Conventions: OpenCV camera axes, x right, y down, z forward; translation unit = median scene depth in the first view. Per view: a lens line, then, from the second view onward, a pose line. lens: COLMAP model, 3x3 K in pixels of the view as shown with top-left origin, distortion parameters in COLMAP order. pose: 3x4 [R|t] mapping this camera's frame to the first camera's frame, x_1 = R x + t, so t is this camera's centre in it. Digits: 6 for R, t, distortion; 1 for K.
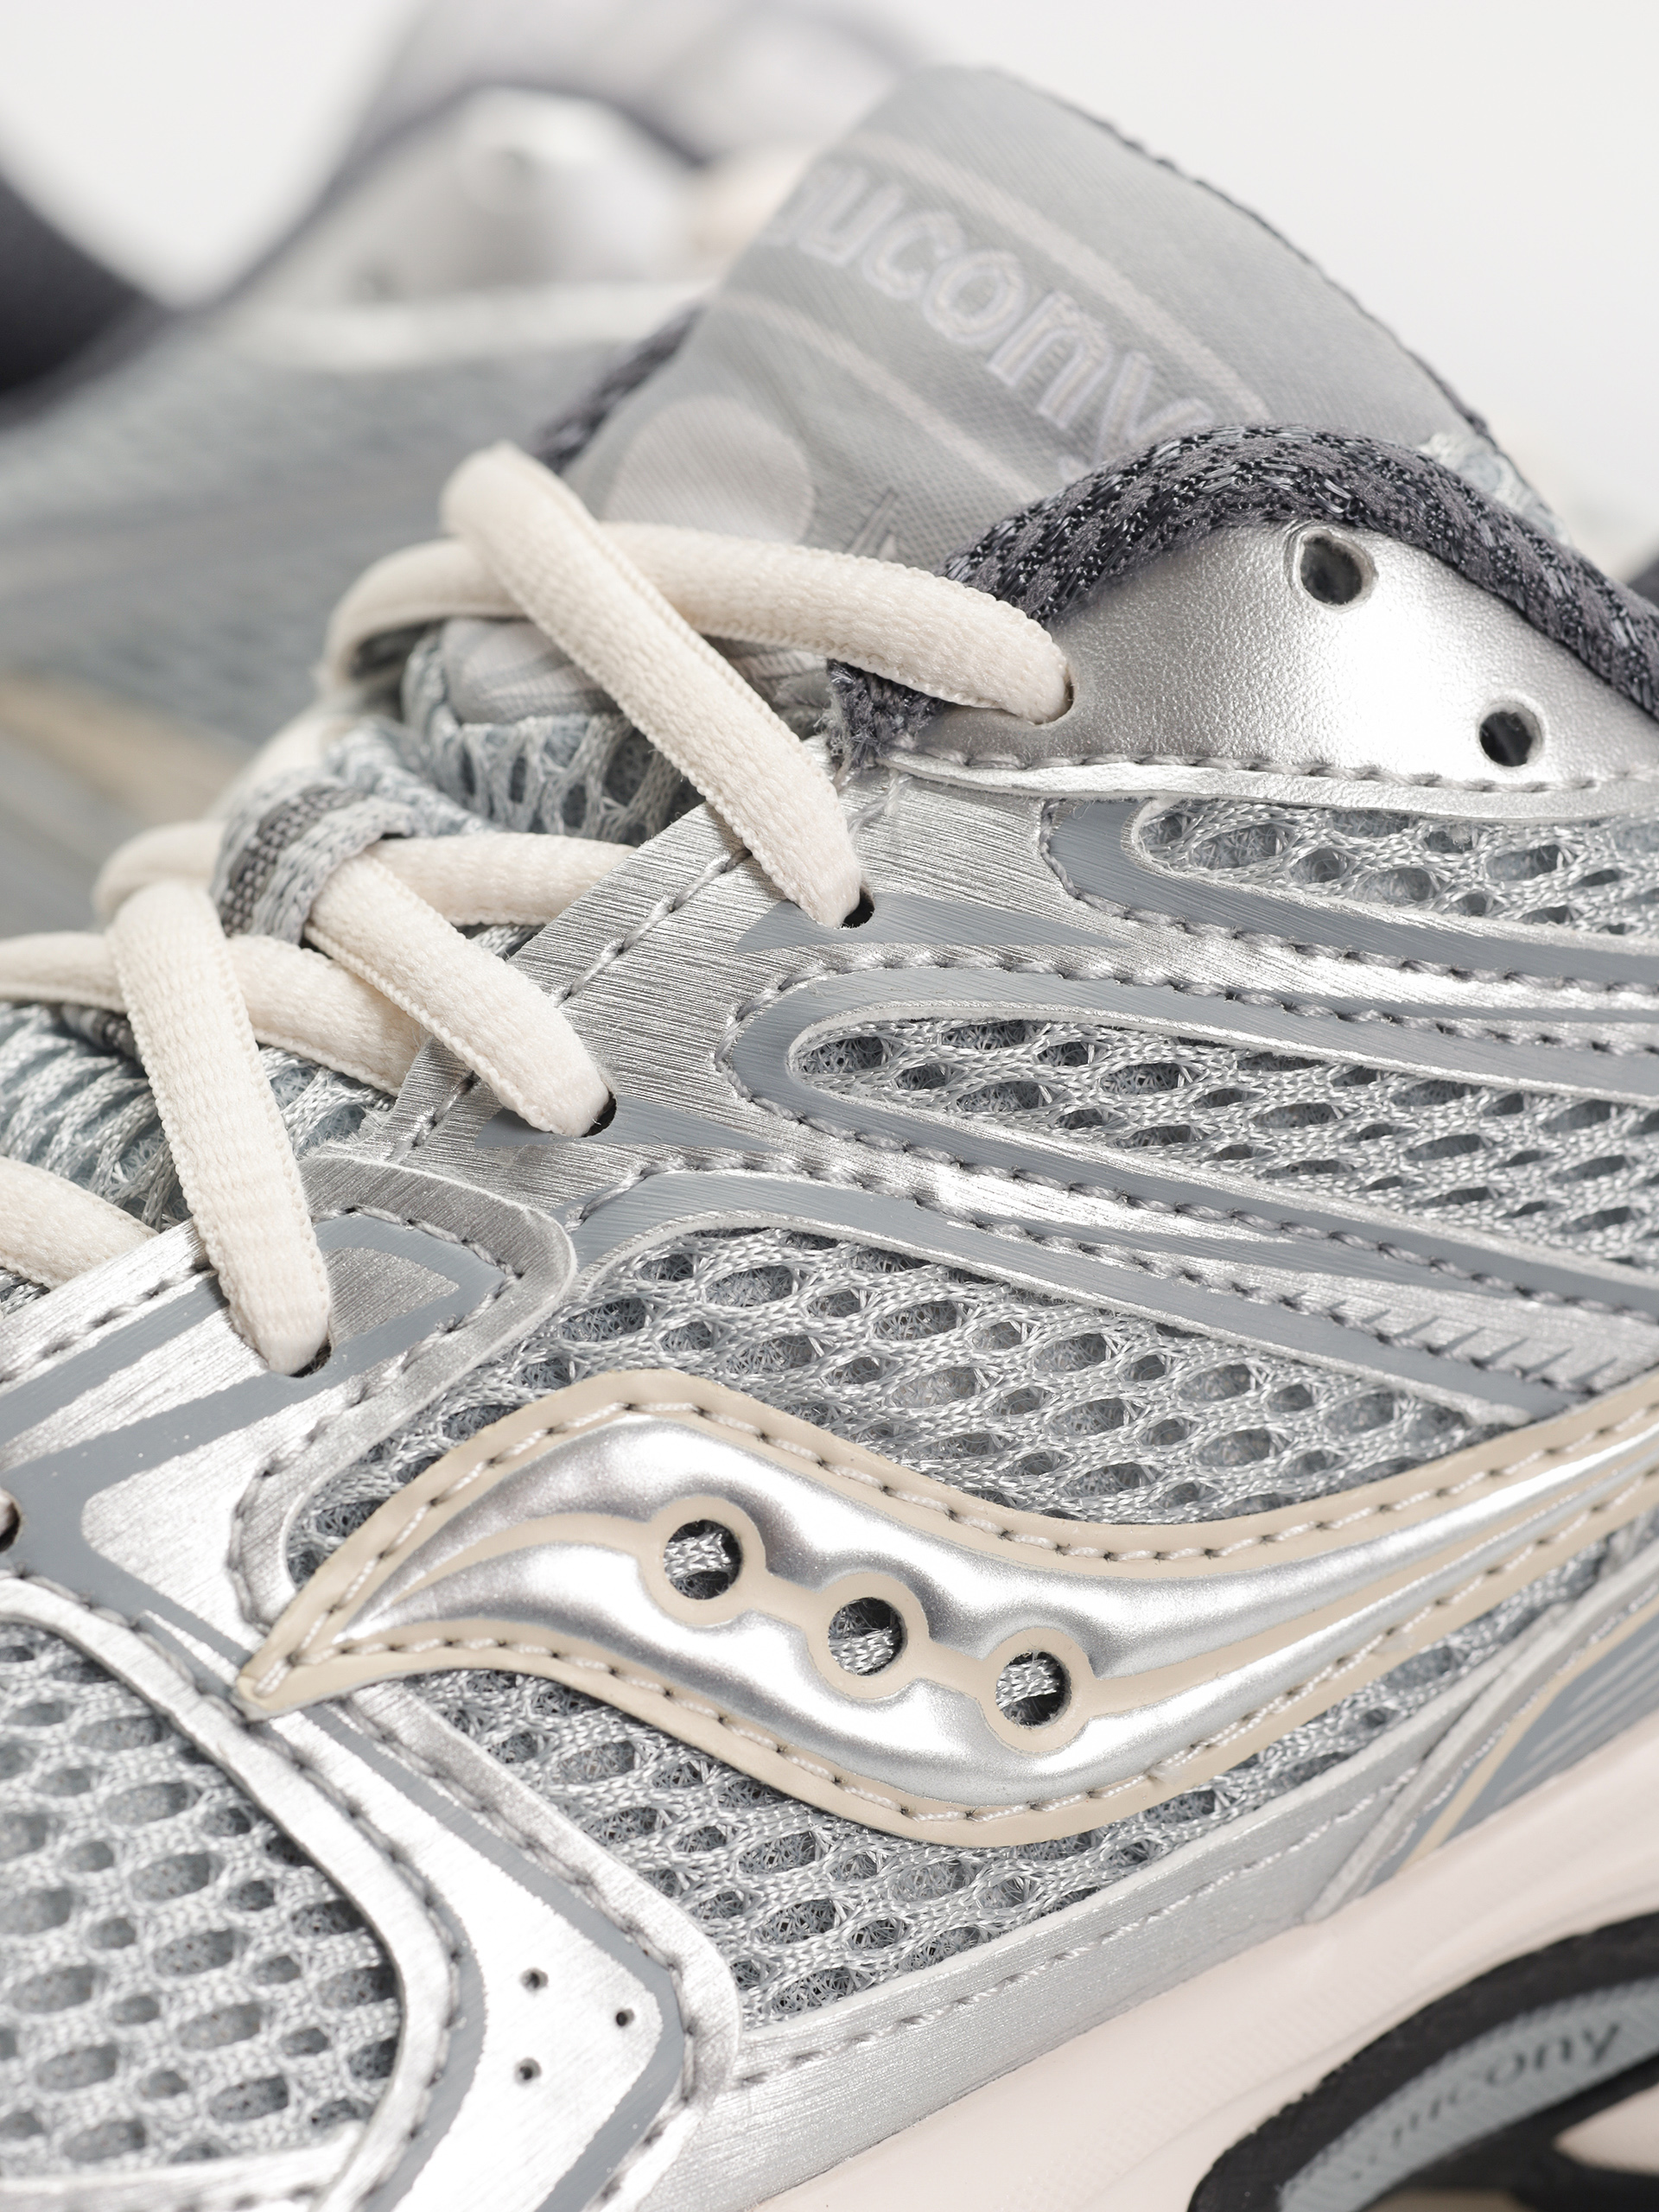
lens RADIAL K [[5845.8, 0, 829.5], [0, 5845.8, 1106.0], [0, 0, 1]] dist [0.068569, -0.045259]
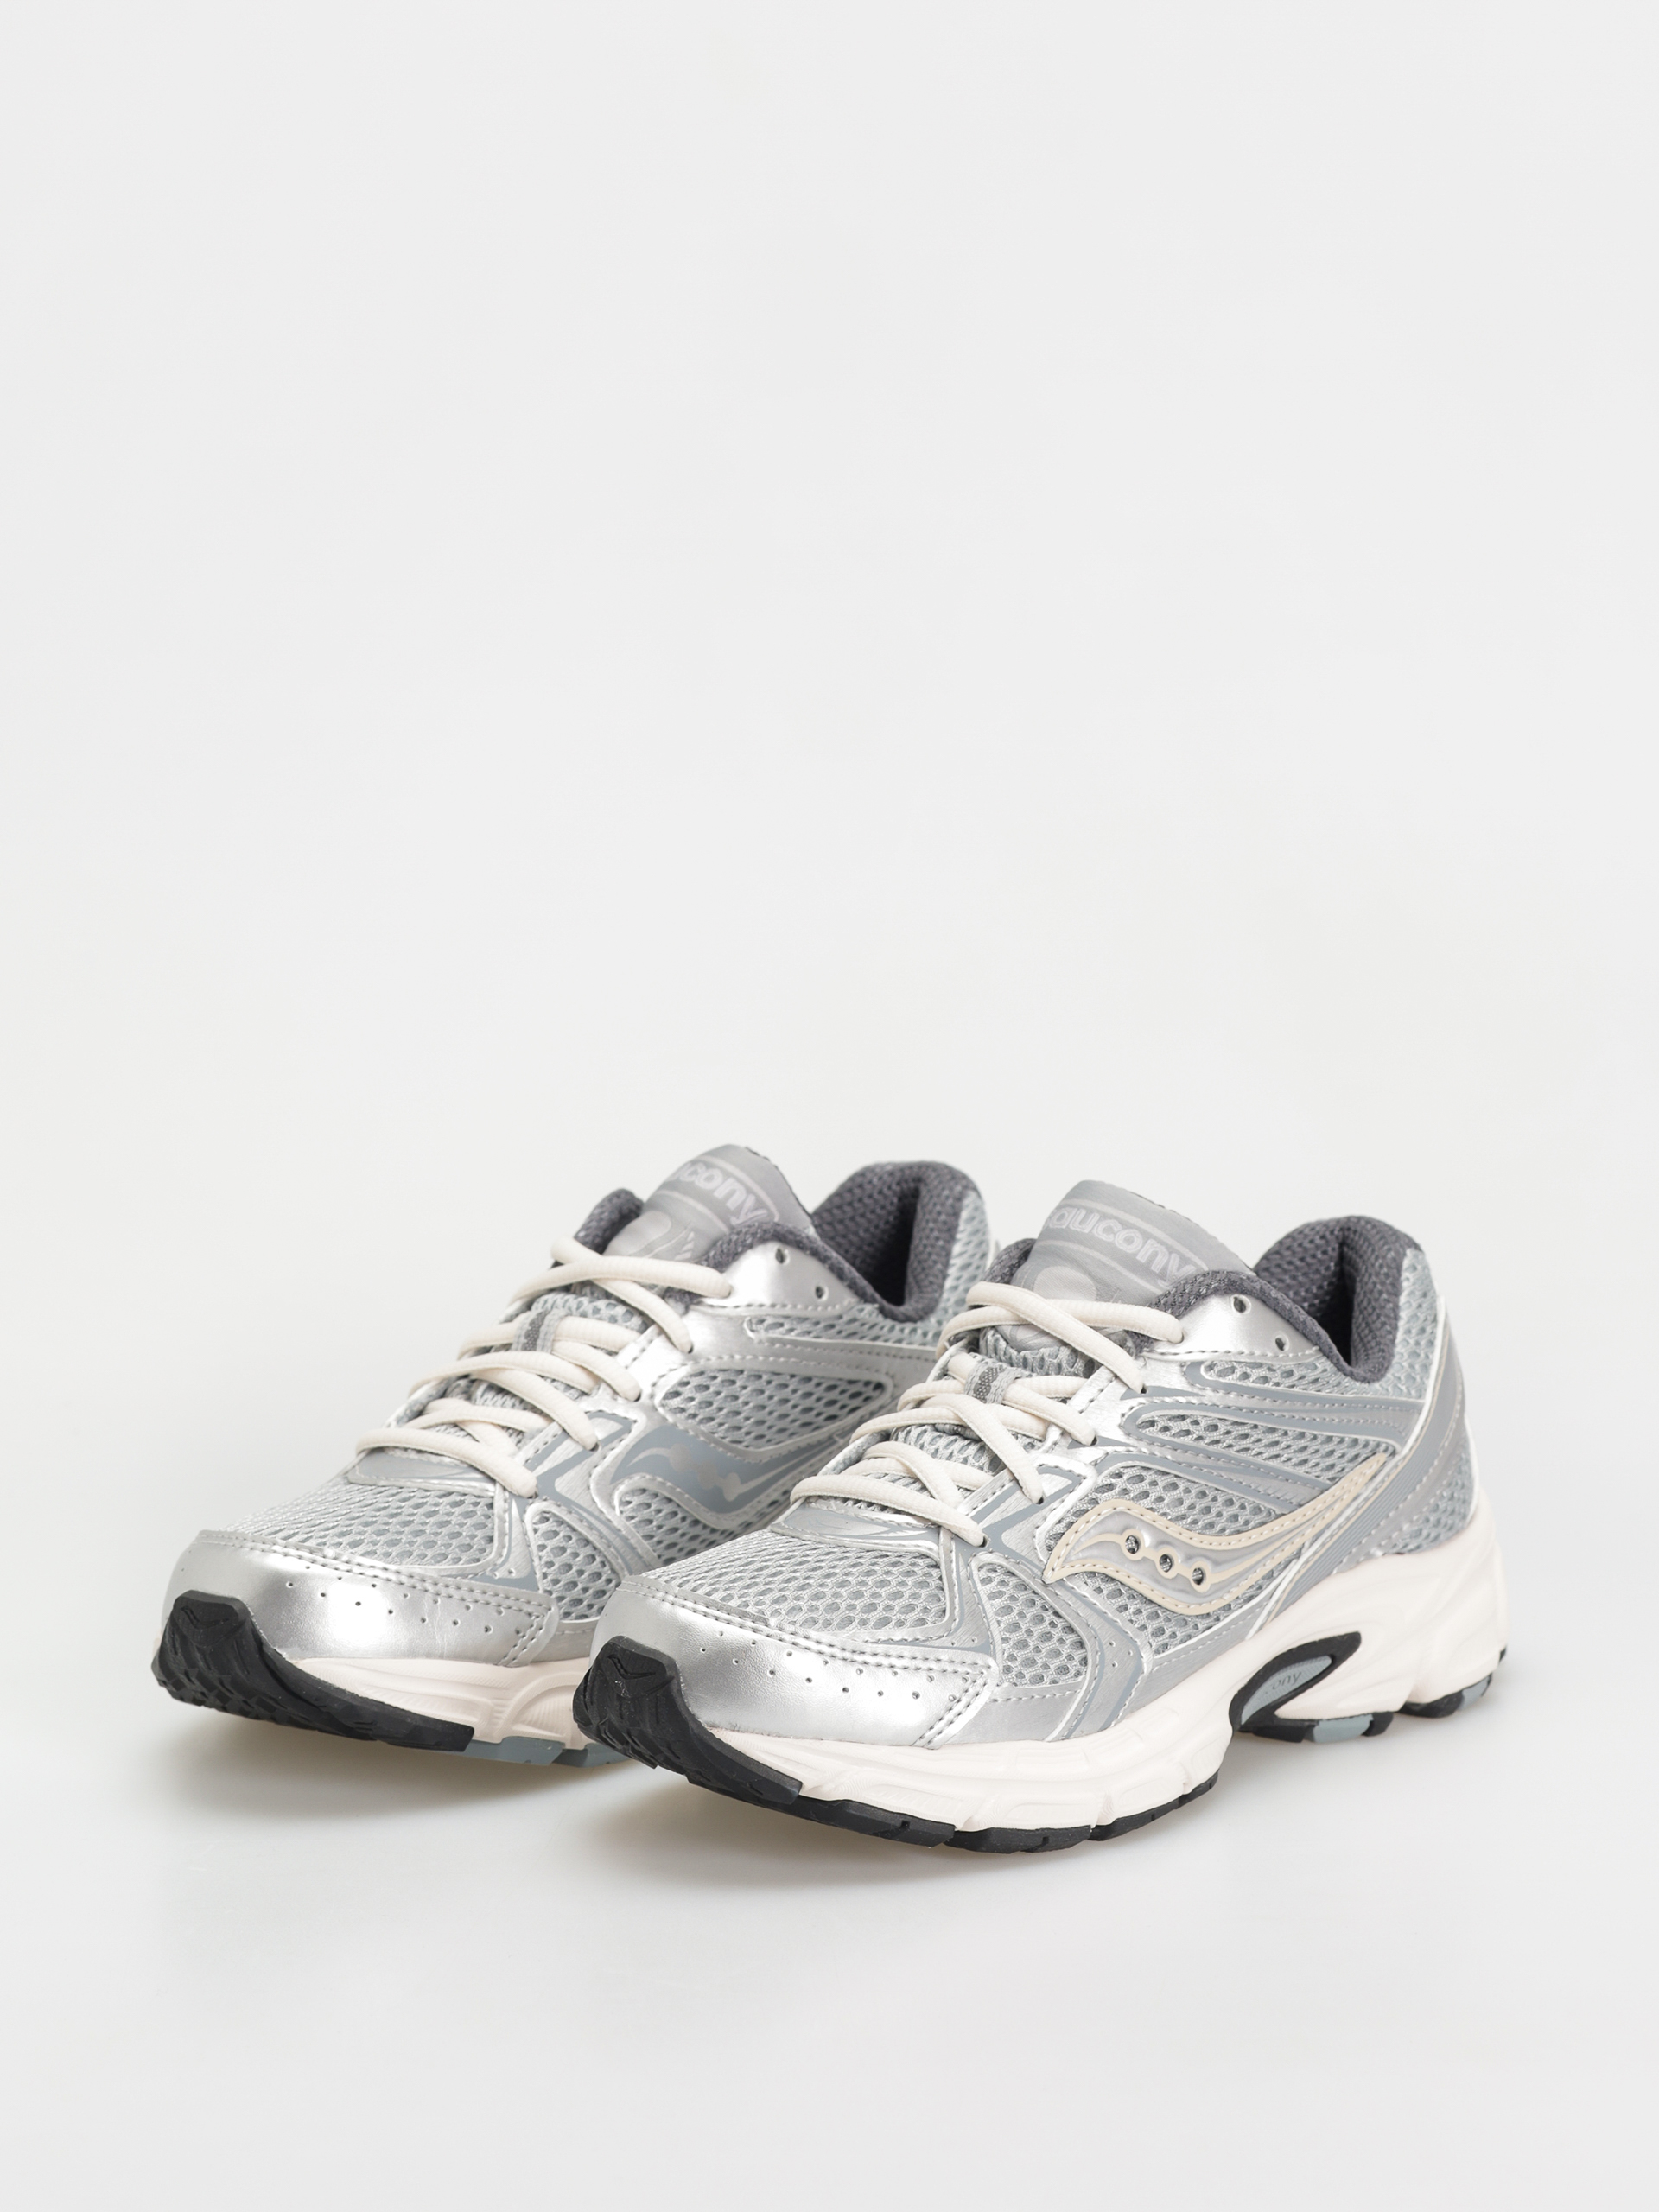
lens RADIAL K [[5845.8, 0, 829.5], [0, 5845.8, 1106.0], [0, 0, 1]] dist [0.068569, -0.045259]
pose [[0.929554, -0.010919, 0.368524, -1.707499], [0.063145, 0.989507, -0.129957, 0.288386], [-0.363238, 0.144072, 0.920490, -2.724347]]
